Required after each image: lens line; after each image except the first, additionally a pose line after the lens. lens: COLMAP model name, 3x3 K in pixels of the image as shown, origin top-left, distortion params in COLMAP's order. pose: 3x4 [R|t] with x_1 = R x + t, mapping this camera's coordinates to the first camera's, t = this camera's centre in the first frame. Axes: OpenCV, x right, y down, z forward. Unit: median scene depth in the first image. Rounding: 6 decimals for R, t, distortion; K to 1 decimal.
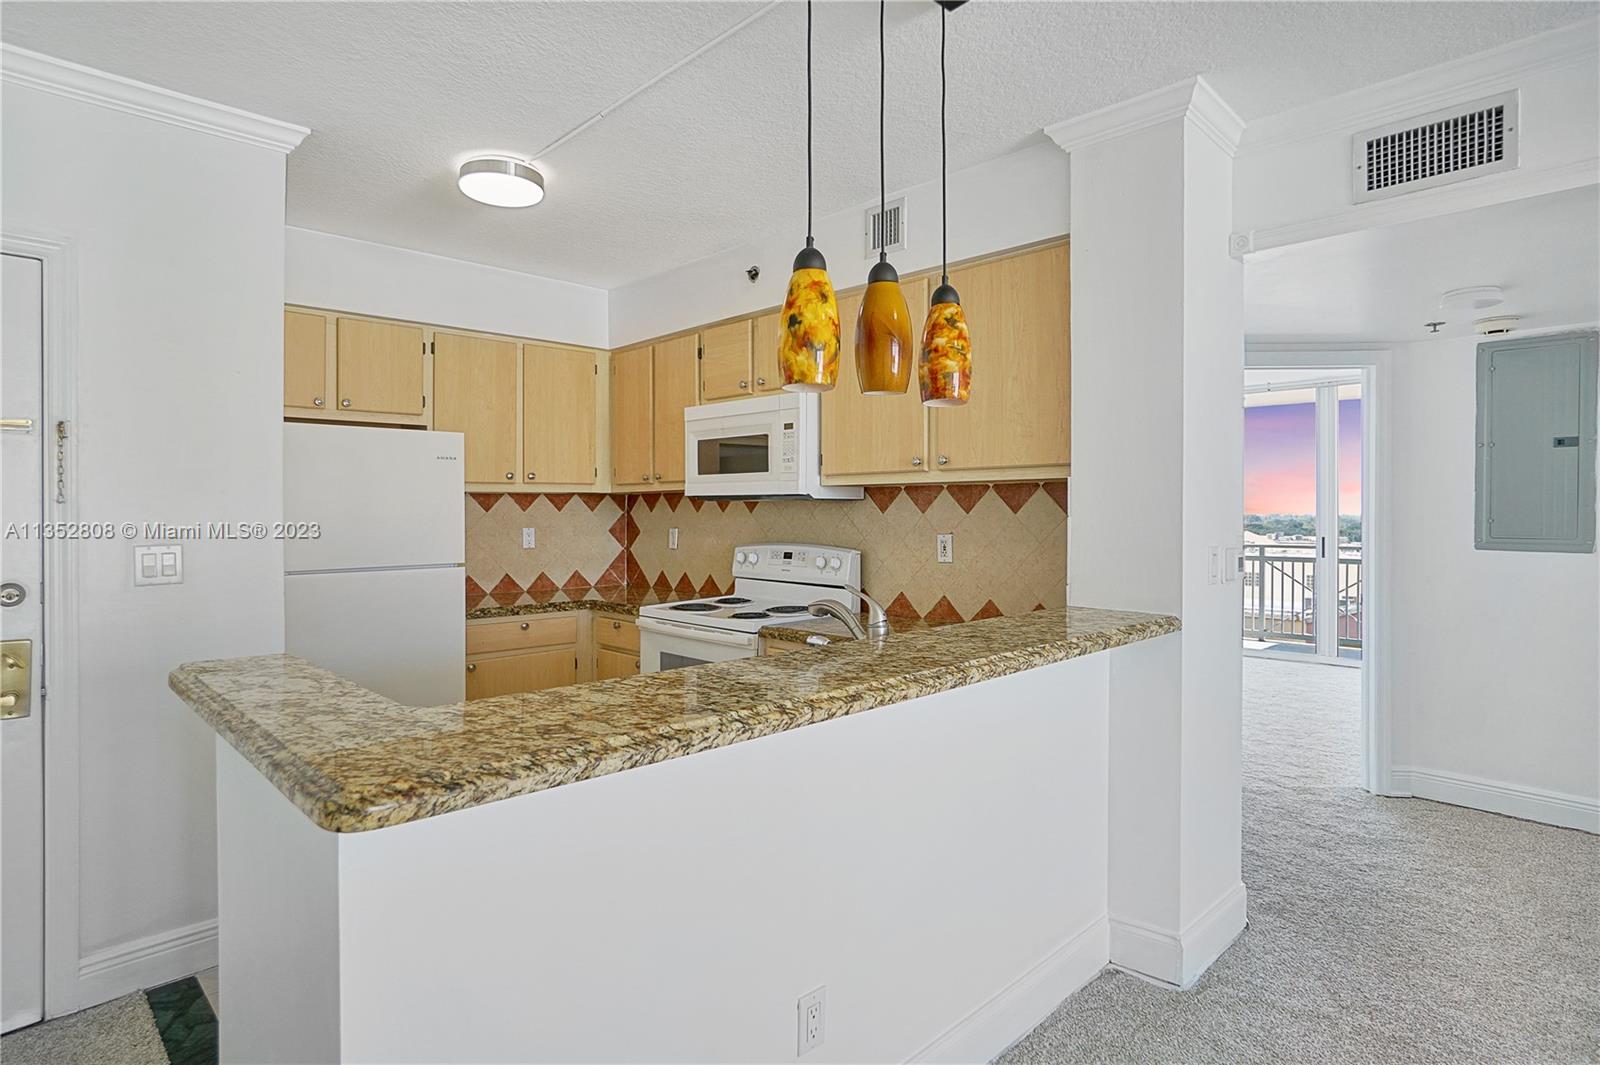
lens RADIAL K [[845.8, 0, 786.6], [0, 845.8, 517.0], [0, 0, 1]] dist [-0.021179, 0.004770]
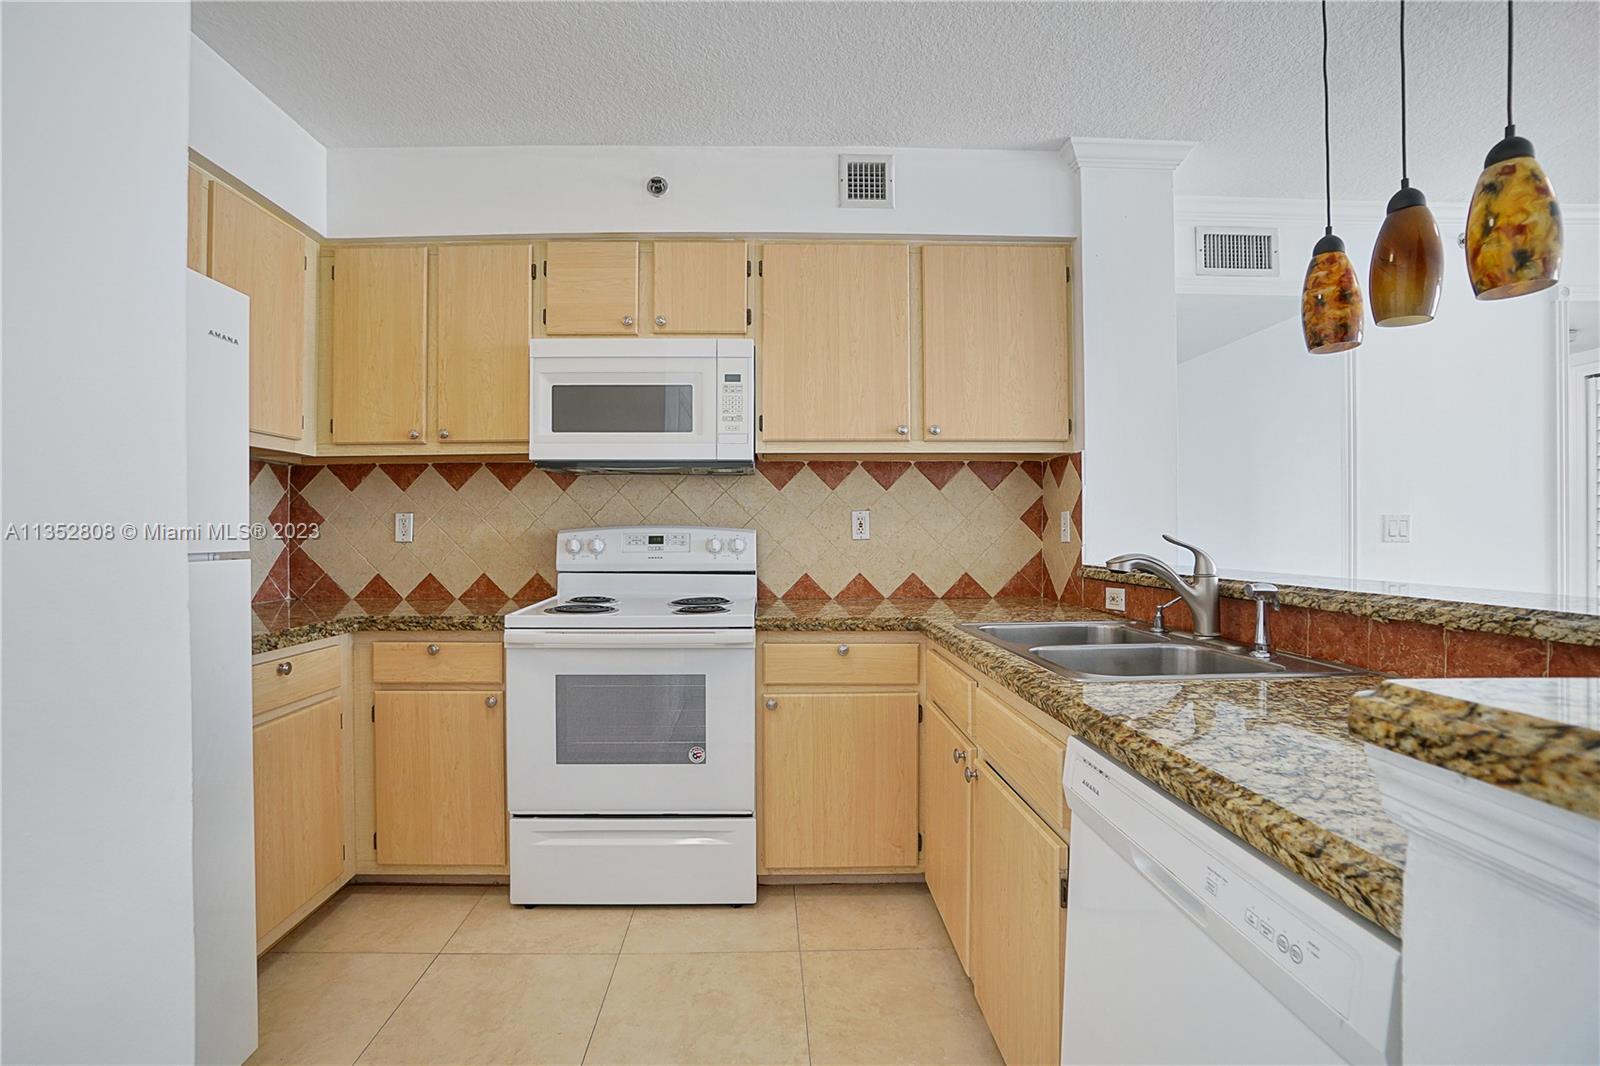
lens RADIAL K [[718.5, 0, 777.6], [0, 718.5, 529.2], [0, 0, 1]] dist [-0.052978, 0.016842]
pose [[0.684532, 0.000488, 0.728983, -0.442975], [0.009133, 0.999916, -0.009246, 0.043950], [-0.728925, 0.012987, 0.684470, 0.449894]]
